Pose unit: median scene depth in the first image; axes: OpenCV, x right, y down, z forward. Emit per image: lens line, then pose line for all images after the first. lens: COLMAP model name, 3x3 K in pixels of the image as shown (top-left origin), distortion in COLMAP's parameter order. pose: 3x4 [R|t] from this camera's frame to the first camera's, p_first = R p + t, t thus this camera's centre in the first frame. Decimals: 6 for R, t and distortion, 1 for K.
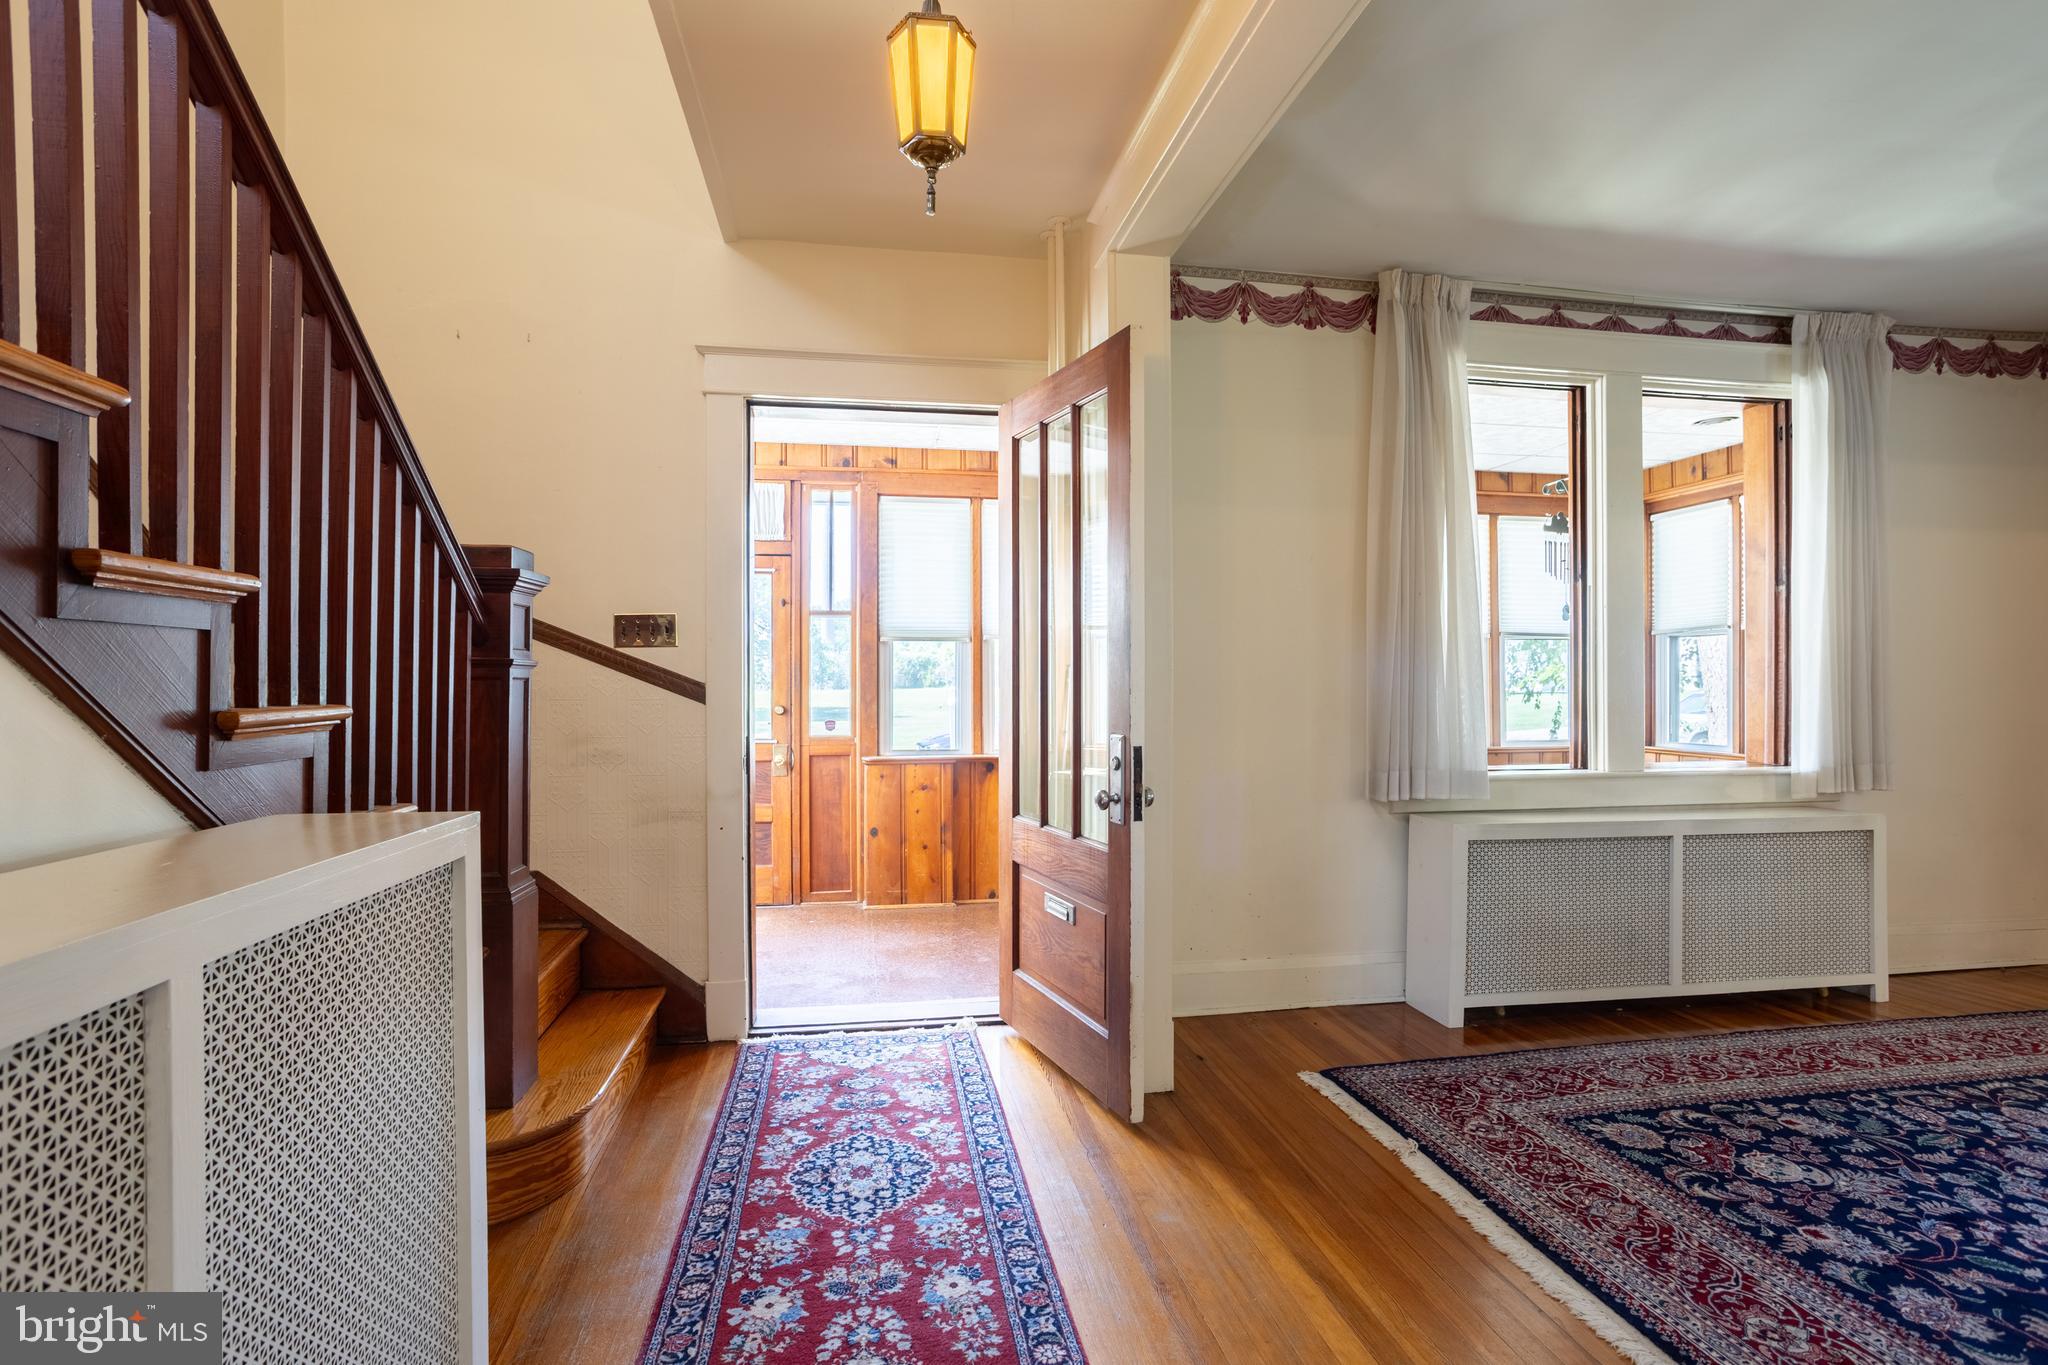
lens RADIAL K [[988.1, 0, 1027.2], [0, 988.1, 690.8], [0, 0, 1]] dist [-0.051076, 0.033464]
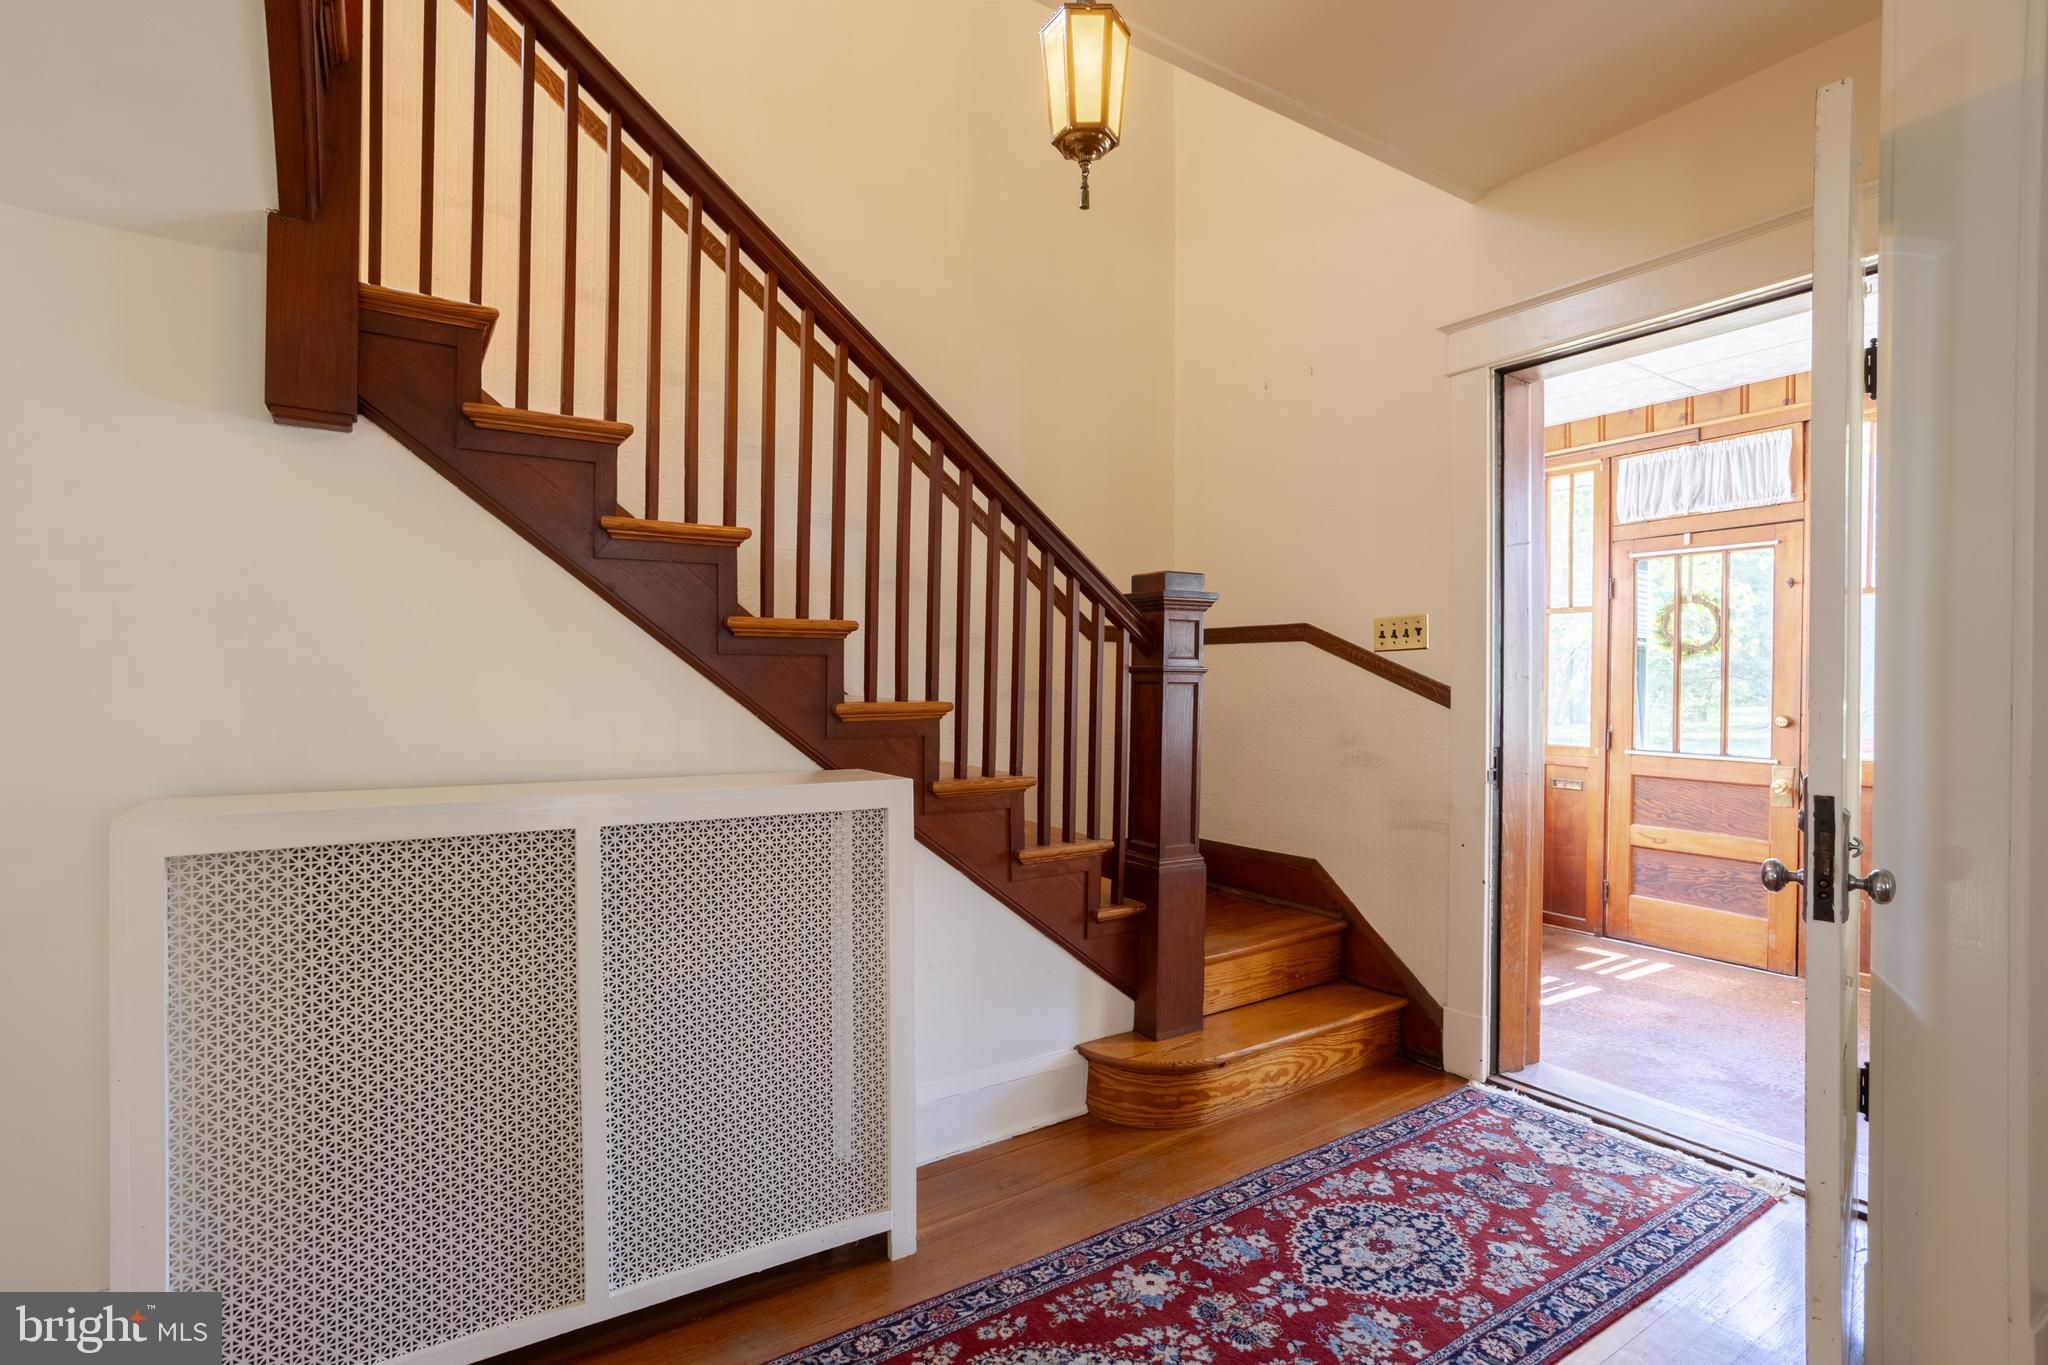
lens RADIAL K [[988.1, 0, 1027.2], [0, 988.1, 690.8], [0, 0, 1]] dist [-0.051076, 0.033464]
pose [[0.406823, 0.009861, -0.913454, 0.359859], [-0.009584, 0.999933, 0.006527, -0.006983], [0.913457, 0.006099, 0.406890, 0.253477]]
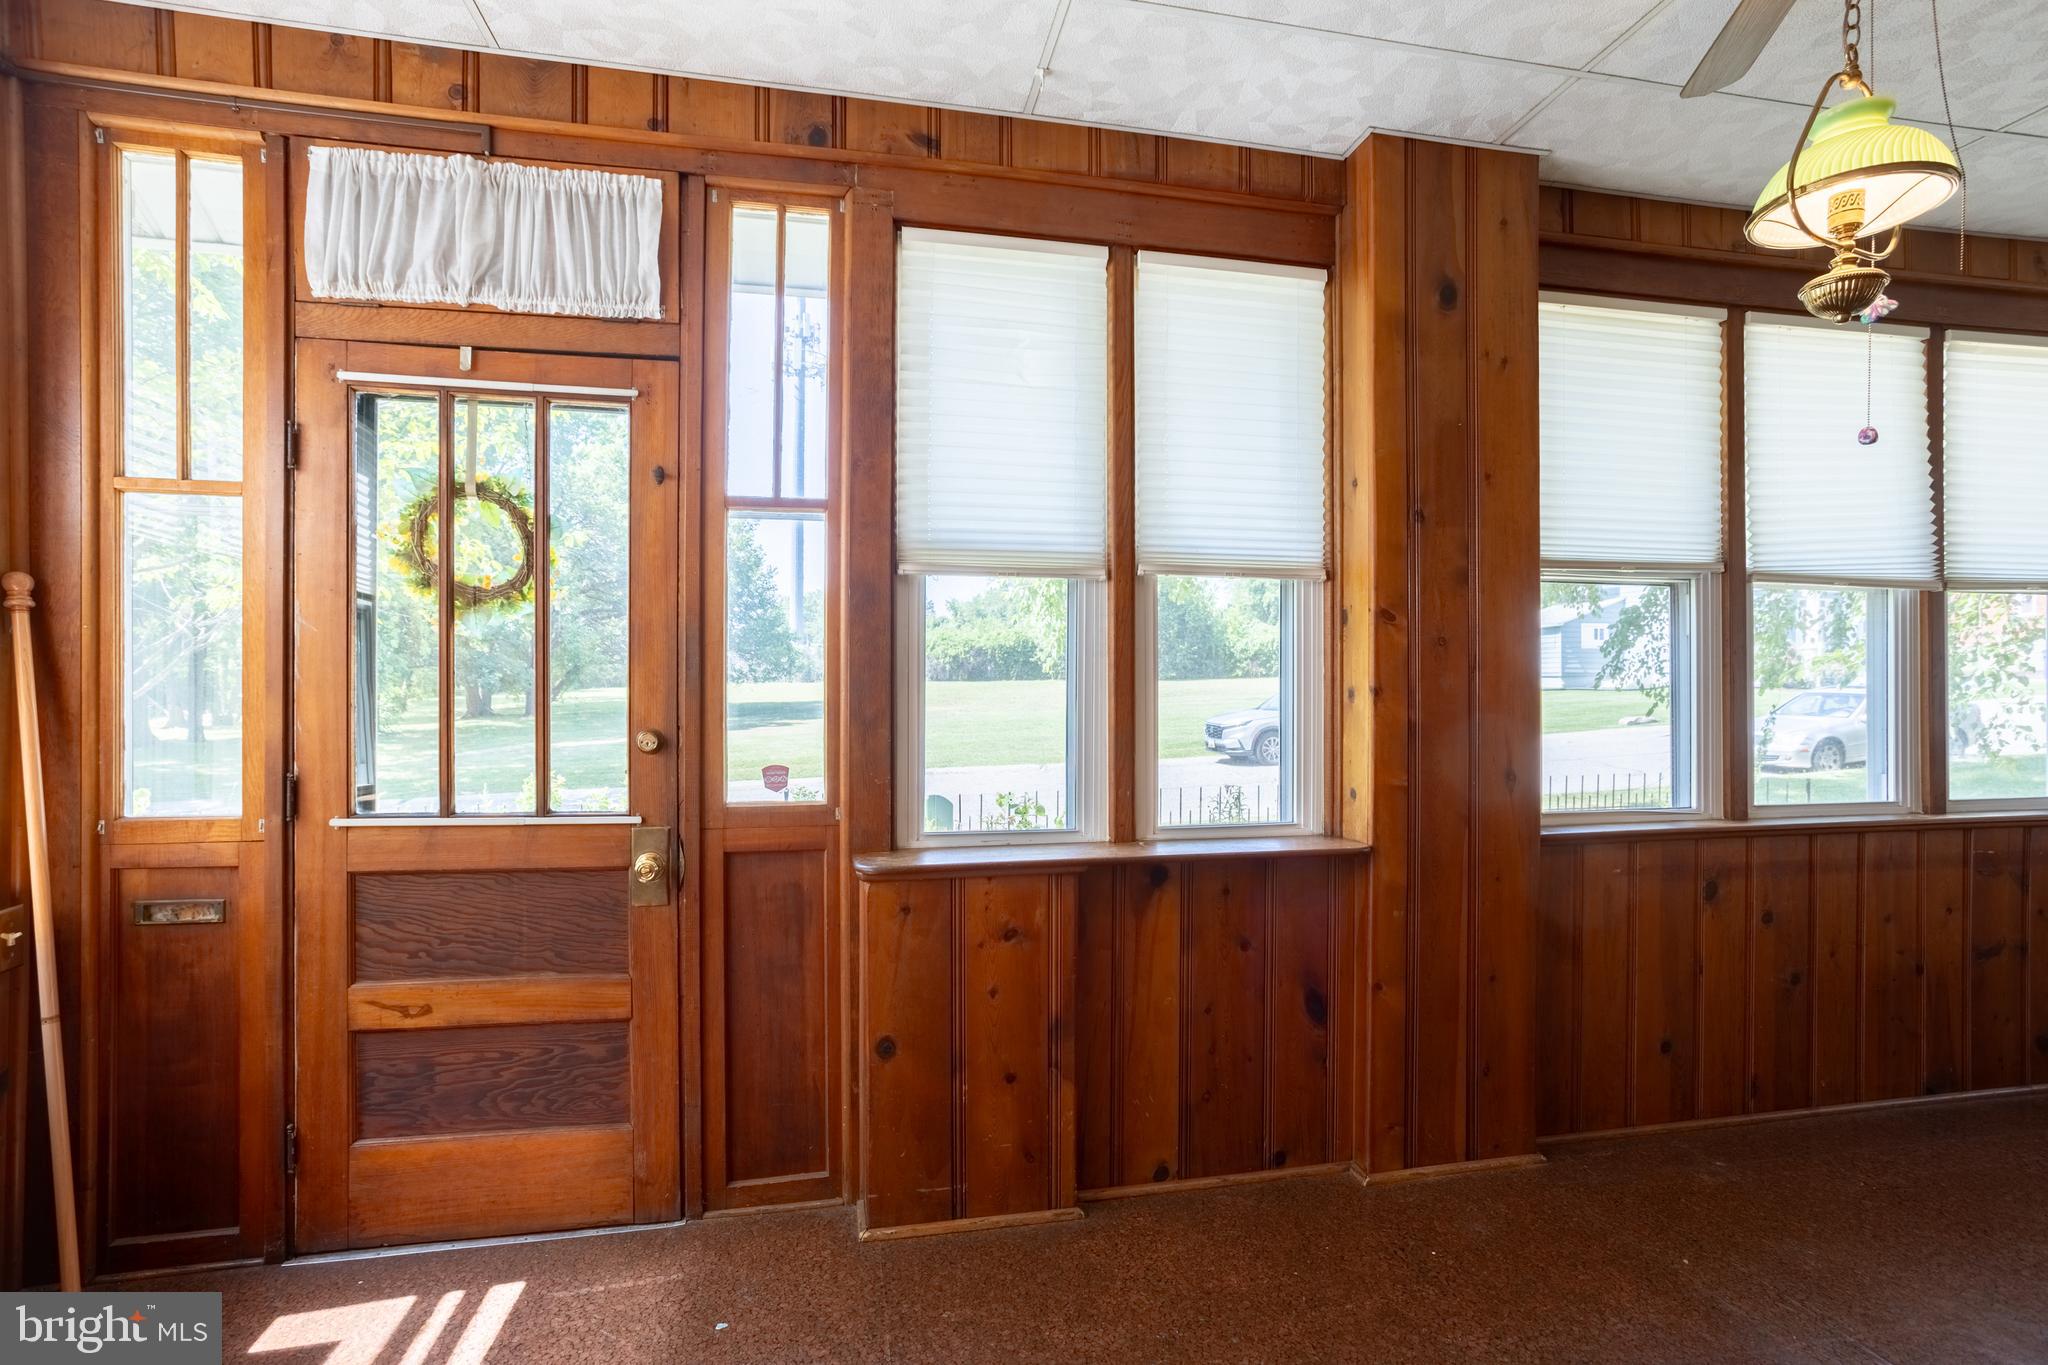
lens RADIAL K [[988.1, 0, 1027.2], [0, 988.1, 690.8], [0, 0, 1]] dist [-0.051076, 0.033464]
pose [[0.999556, 0.002999, 0.029647, -0.191462], [-0.003219, 0.999967, 0.007392, -0.007766], [-0.029624, -0.007484, 0.999533, 1.046714]]
